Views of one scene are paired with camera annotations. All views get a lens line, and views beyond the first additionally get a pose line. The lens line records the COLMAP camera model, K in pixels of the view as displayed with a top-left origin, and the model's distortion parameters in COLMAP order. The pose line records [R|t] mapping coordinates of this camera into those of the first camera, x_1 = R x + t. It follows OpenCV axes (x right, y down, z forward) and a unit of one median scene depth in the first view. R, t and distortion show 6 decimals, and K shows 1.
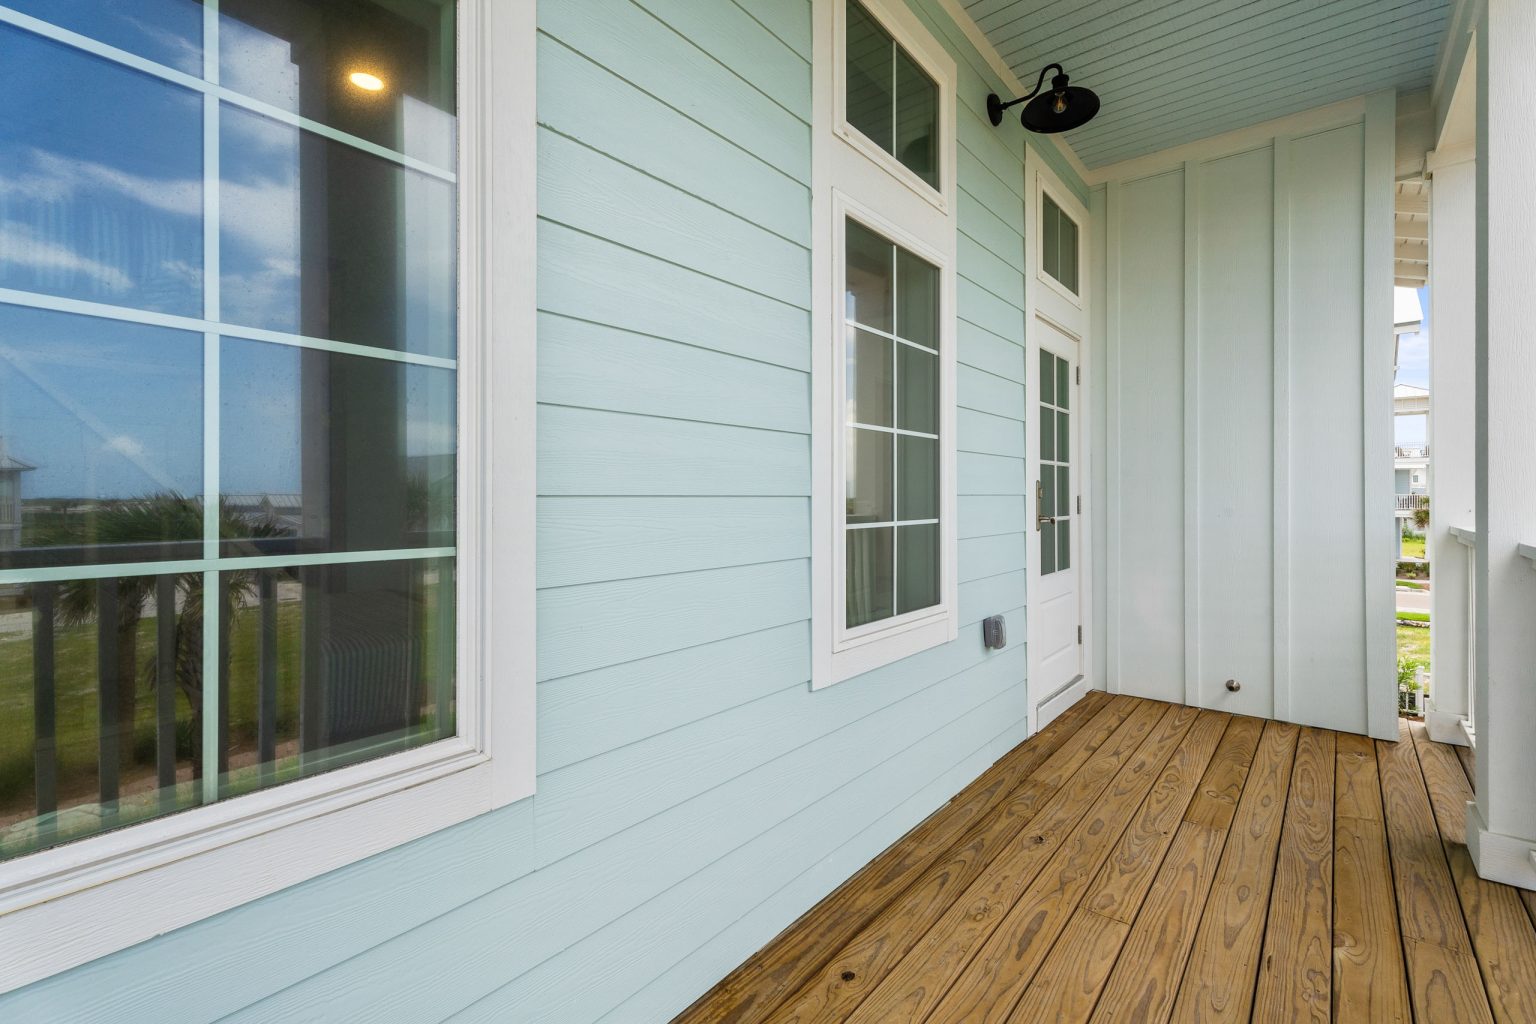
lens RADIAL K [[698.6, 0, 766.2], [0, 698.6, 504.2], [0, 0, 1]] dist [0.000369, 0.000229]
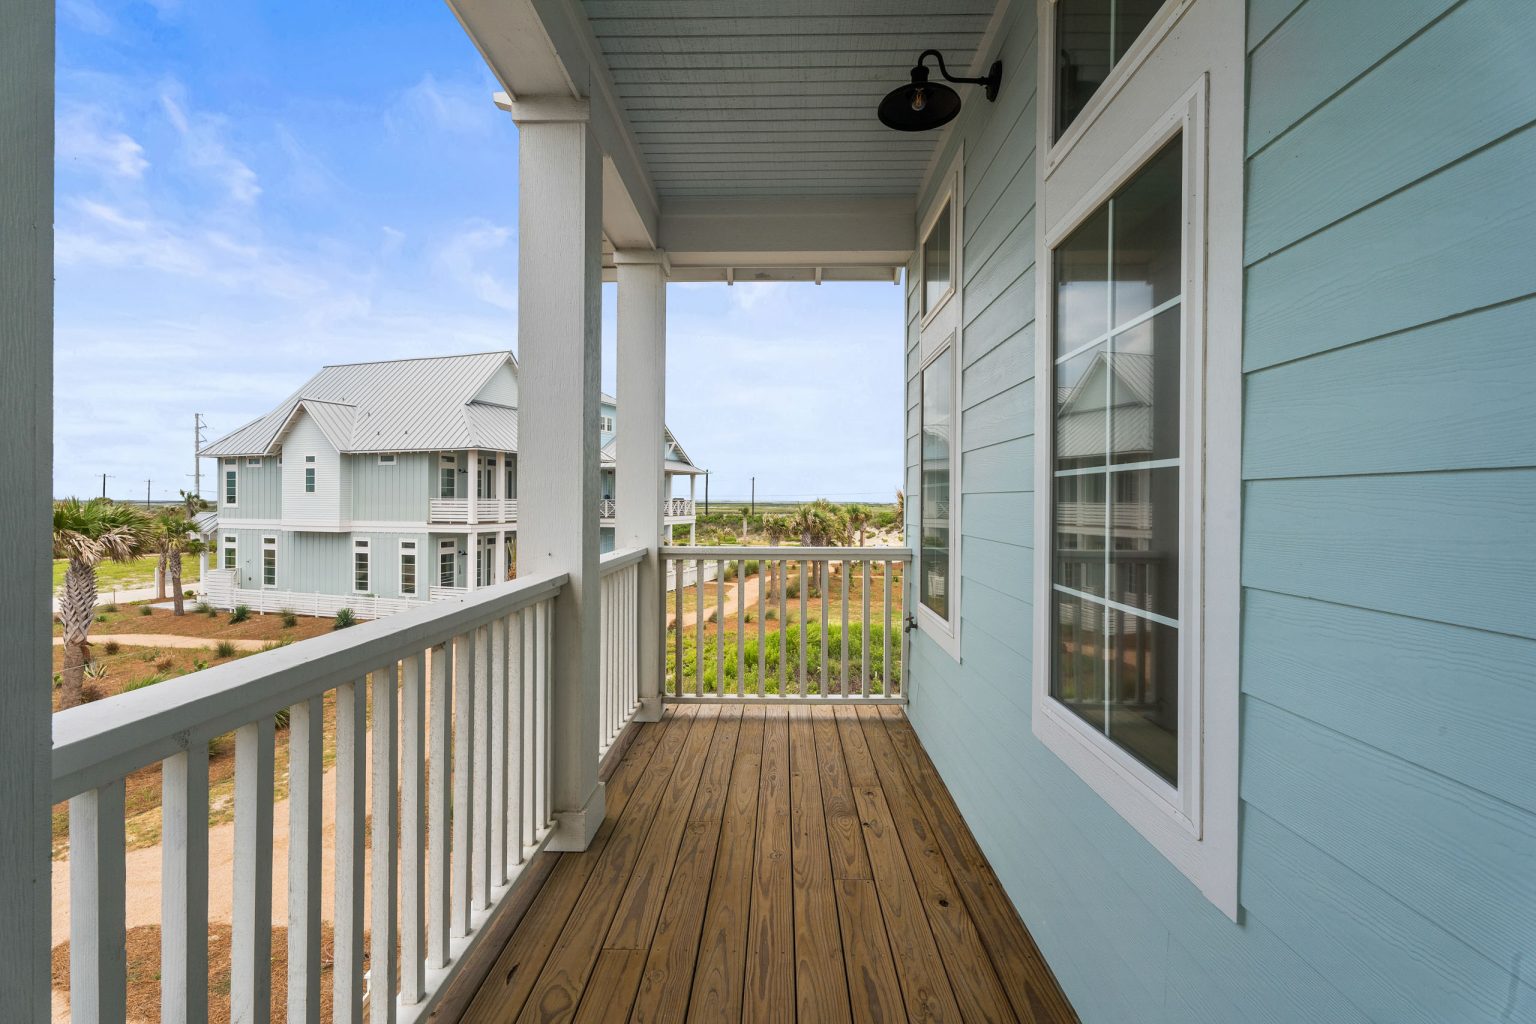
lens RADIAL K [[698.6, 0, 767.2], [0, 698.6, 507.2], [0, 0, 1]] dist [0.000369, 0.000229]
pose [[-0.792633, -0.000037, -0.609698, 1.107657], [-0.009765, 0.999873, 0.012634, -0.092053], [0.609620, 0.015968, -0.792533, 1.694770]]
